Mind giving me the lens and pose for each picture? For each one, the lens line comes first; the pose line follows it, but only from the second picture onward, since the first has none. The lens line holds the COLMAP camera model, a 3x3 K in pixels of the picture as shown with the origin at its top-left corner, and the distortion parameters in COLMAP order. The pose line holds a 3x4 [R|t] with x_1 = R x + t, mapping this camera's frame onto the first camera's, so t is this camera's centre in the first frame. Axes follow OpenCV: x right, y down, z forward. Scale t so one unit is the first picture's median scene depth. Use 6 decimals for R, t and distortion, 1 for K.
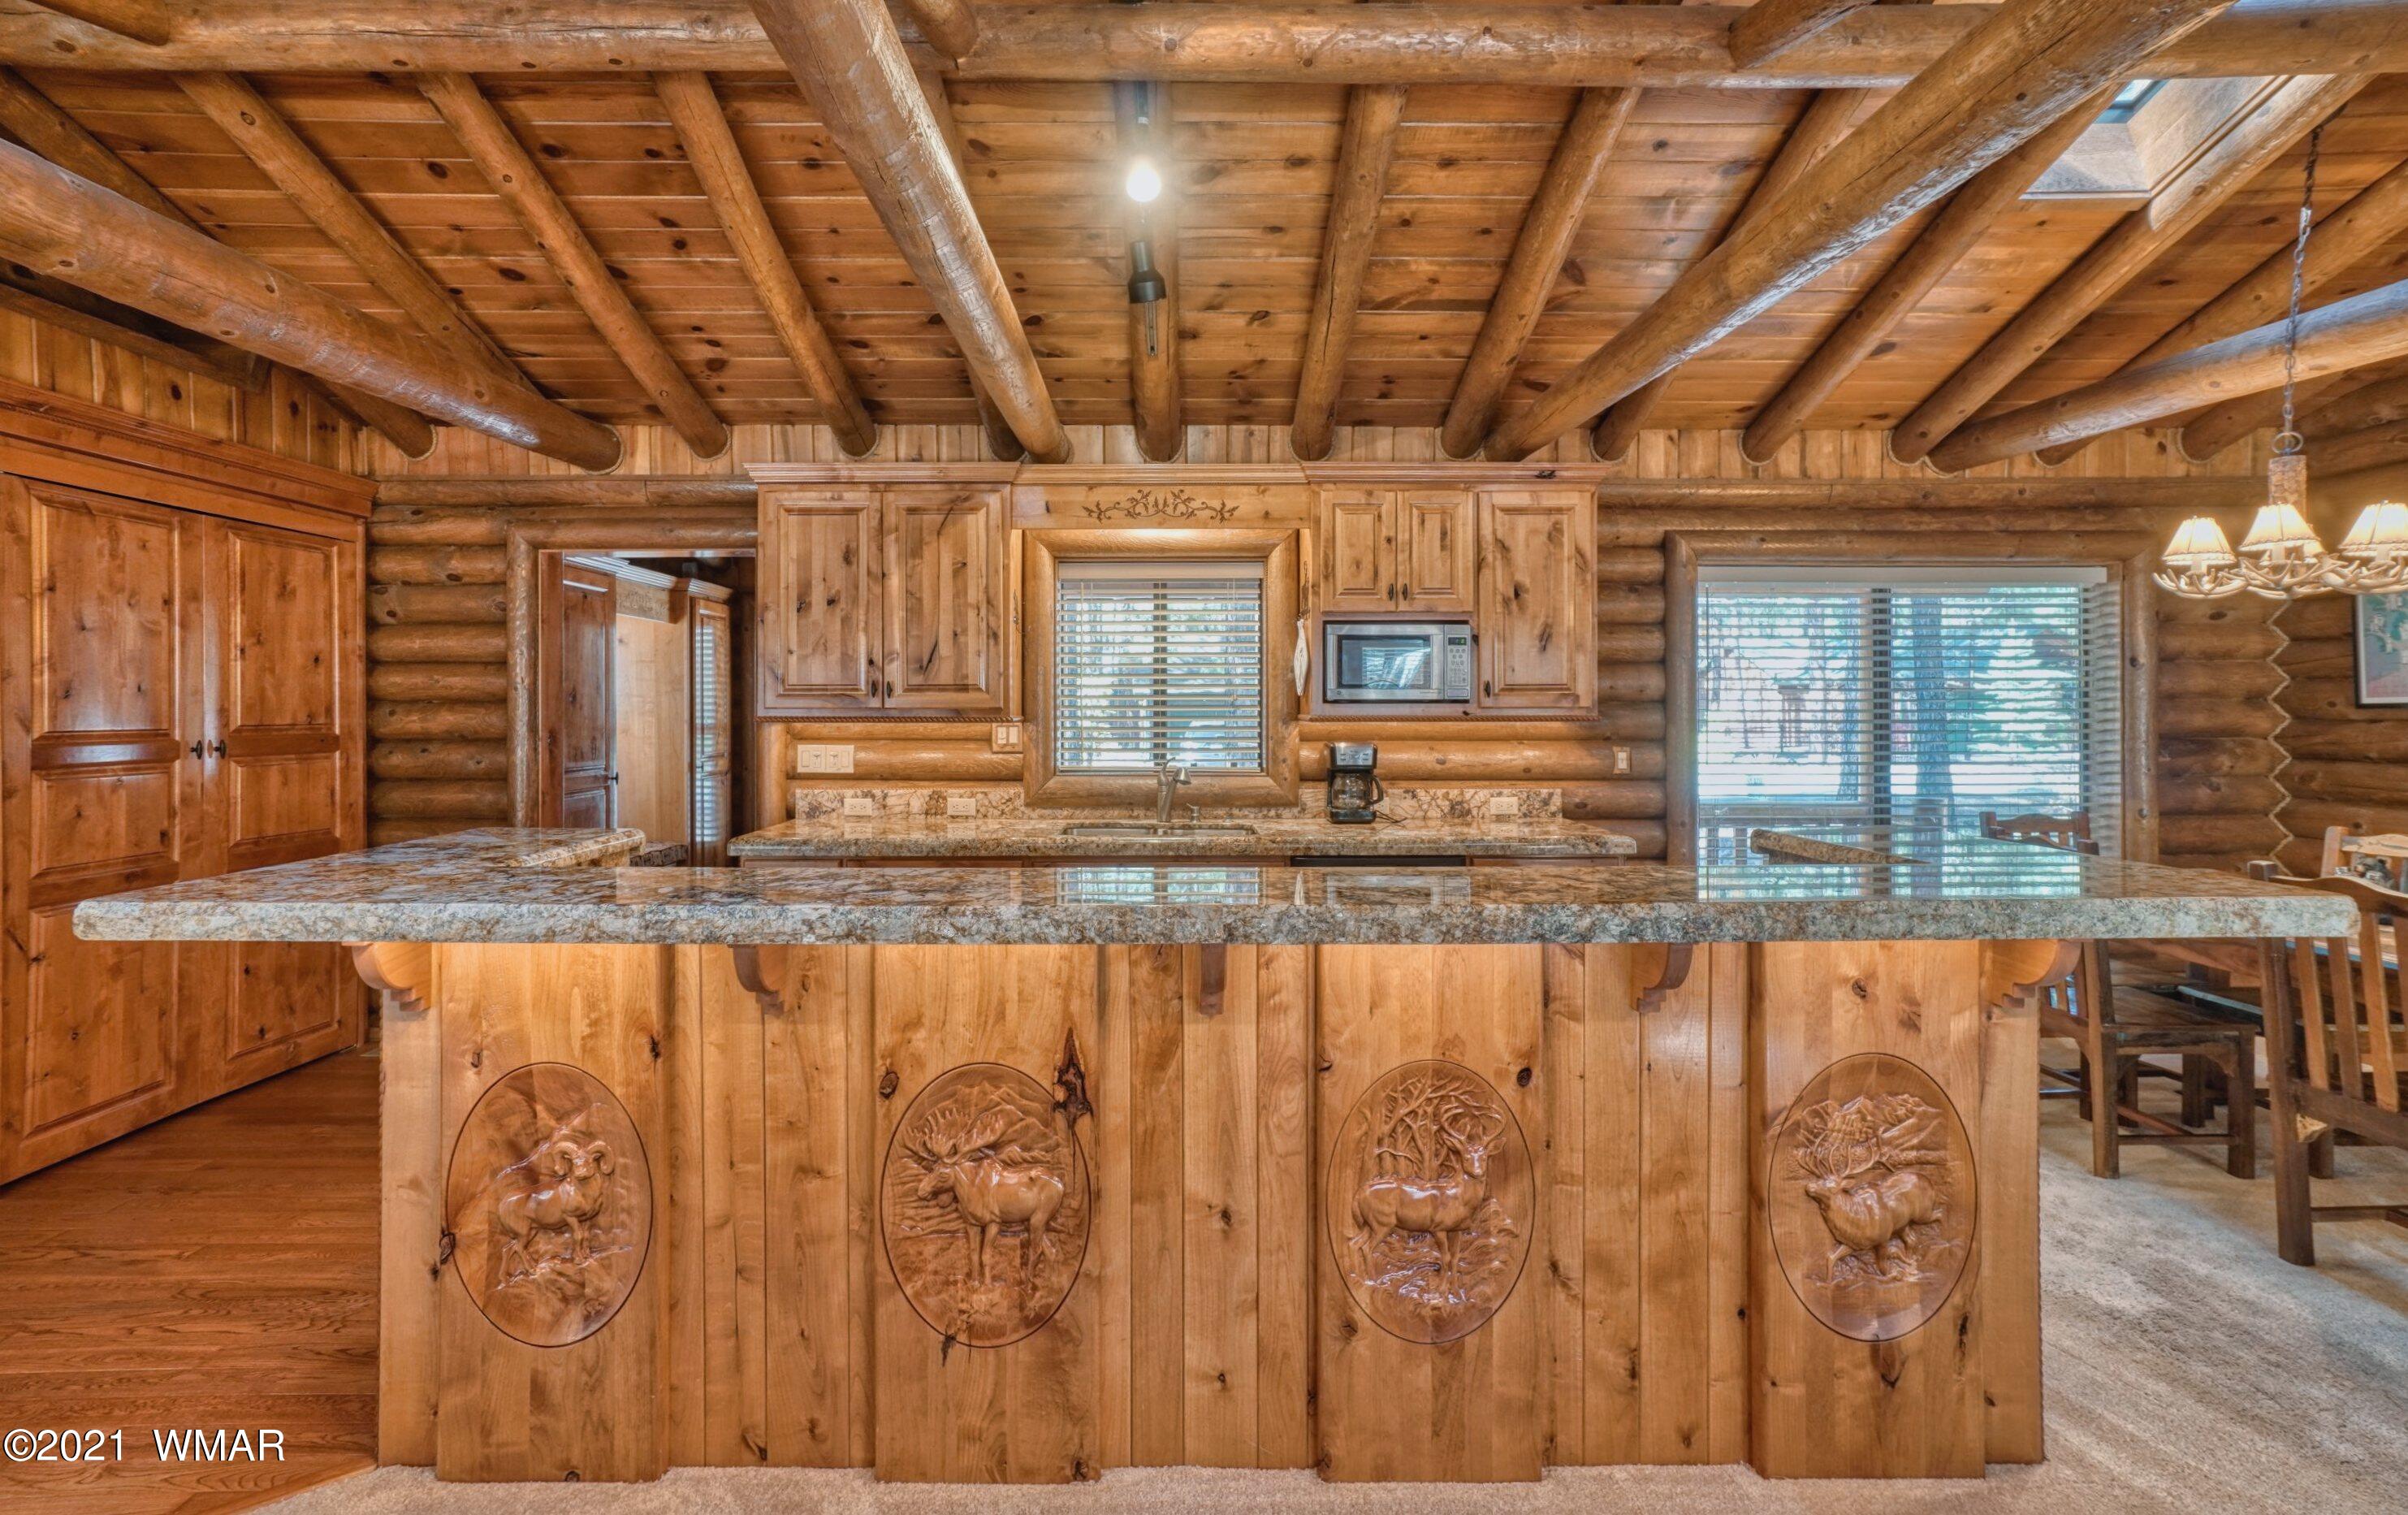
lens RADIAL K [[1111.3, 0, 1176.2], [0, 1111.3, 708.6], [0, 0, 1]] dist [-0.012942, 0.003178]
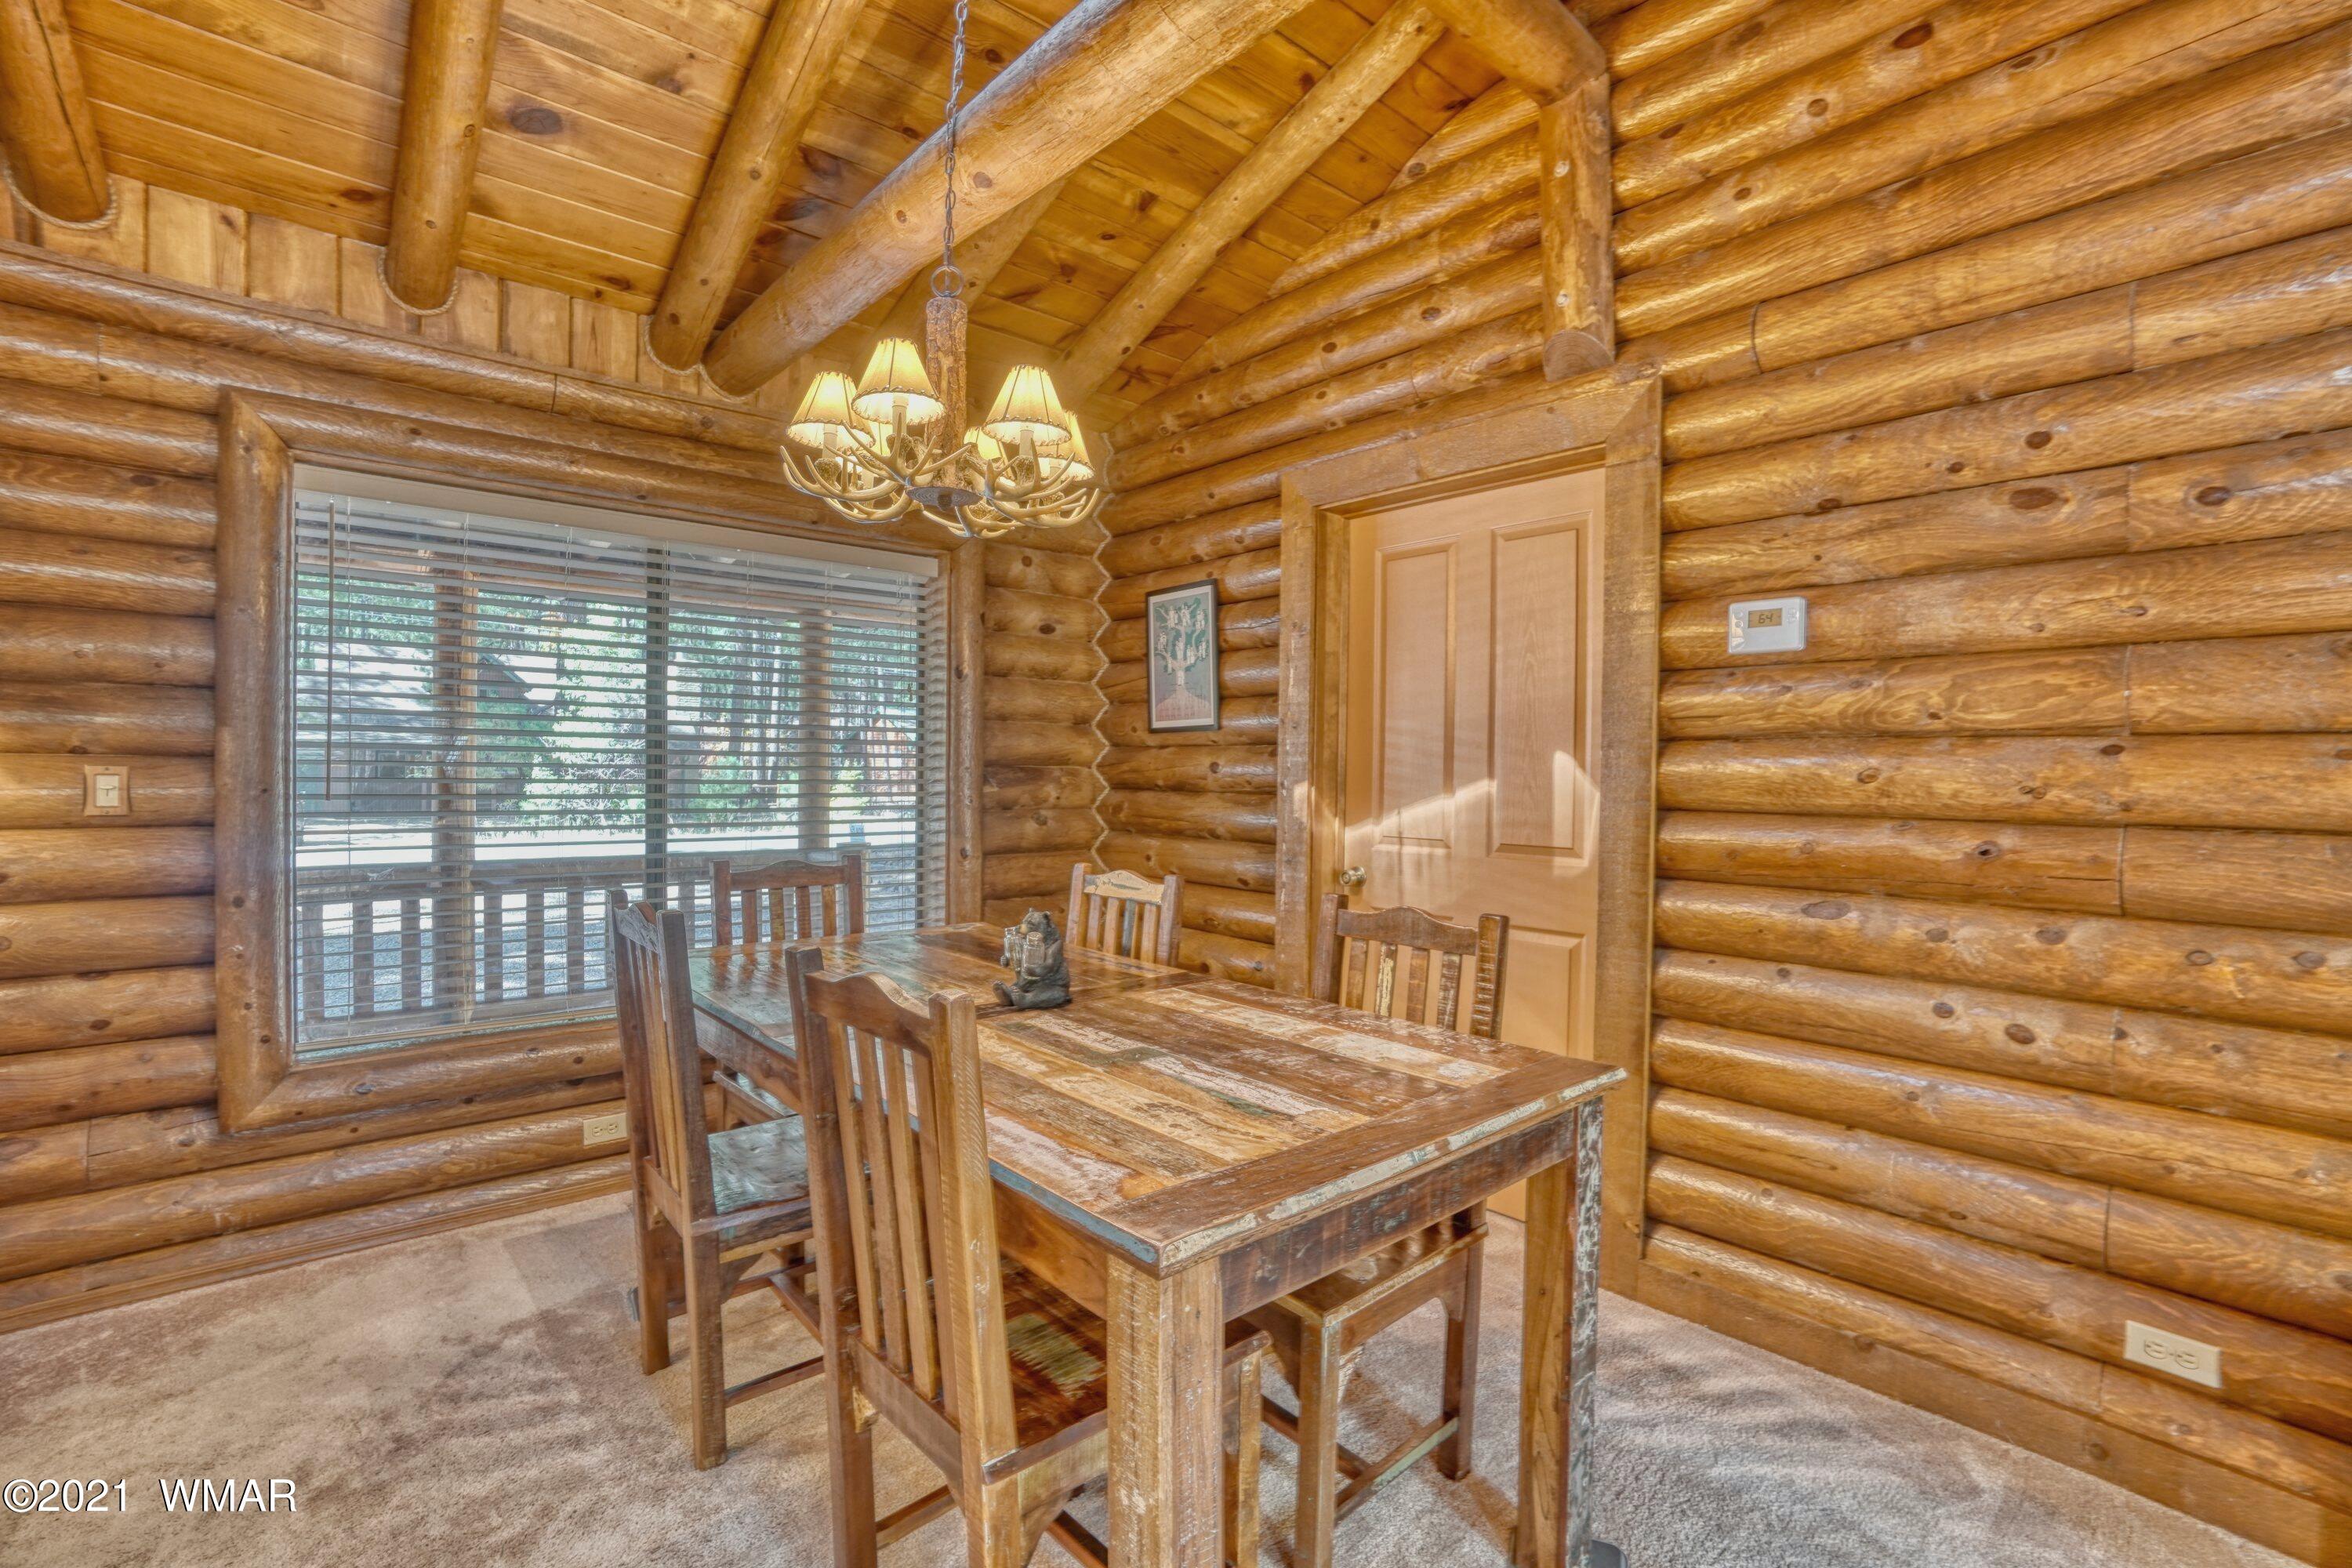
lens RADIAL K [[1034.9, 0, 1157.1], [0, 1034.9, 786.4], [0, 0, 1]] dist [-0.051548, 0.015302]
pose [[0.766015, -0.000023, 0.642823, 0.490555], [-0.012680, 0.999805, 0.015146, 0.030424], [-0.642698, -0.019753, 0.765865, 0.307490]]
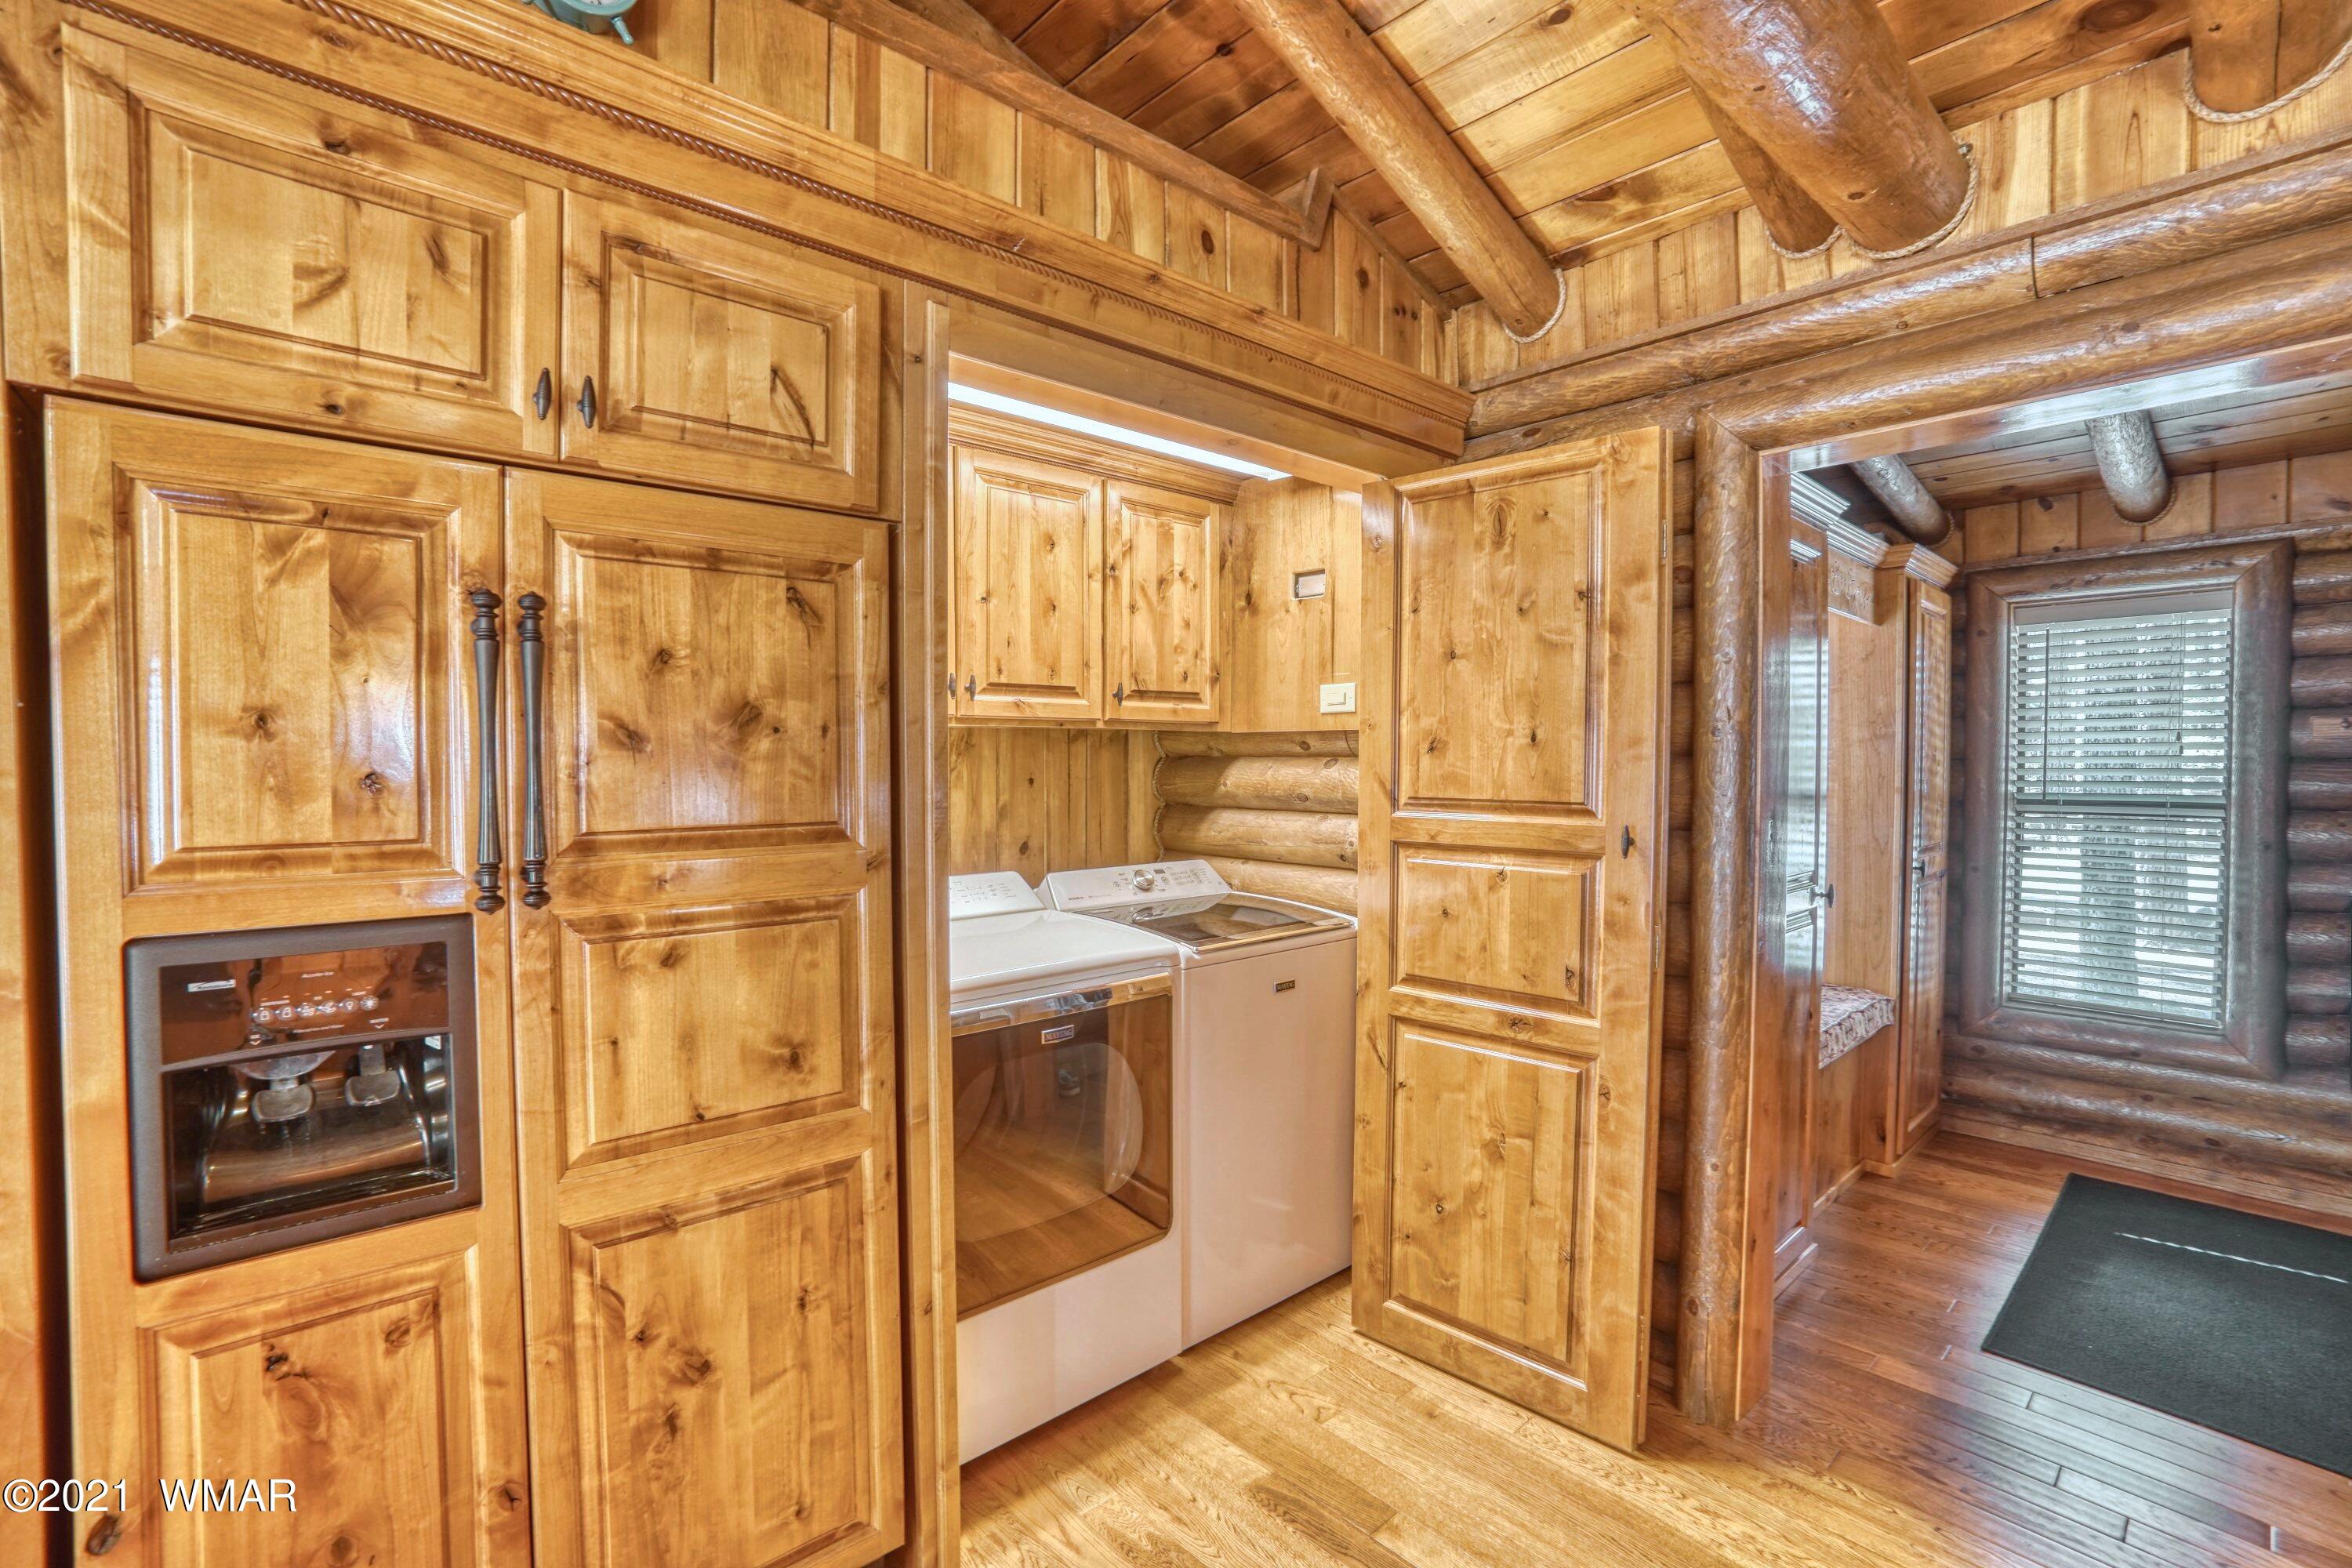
lens RADIAL K [[1034.9, 0, 1175.9], [0, 1034.9, 790.7], [0, 0, 1]] dist [-0.051548, 0.015302]
pose [[0.672387, 0.022314, -0.739863, -0.428692], [-0.004686, 0.999654, 0.025890, -0.003365], [0.740185, -0.013942, 0.672259, 0.519453]]
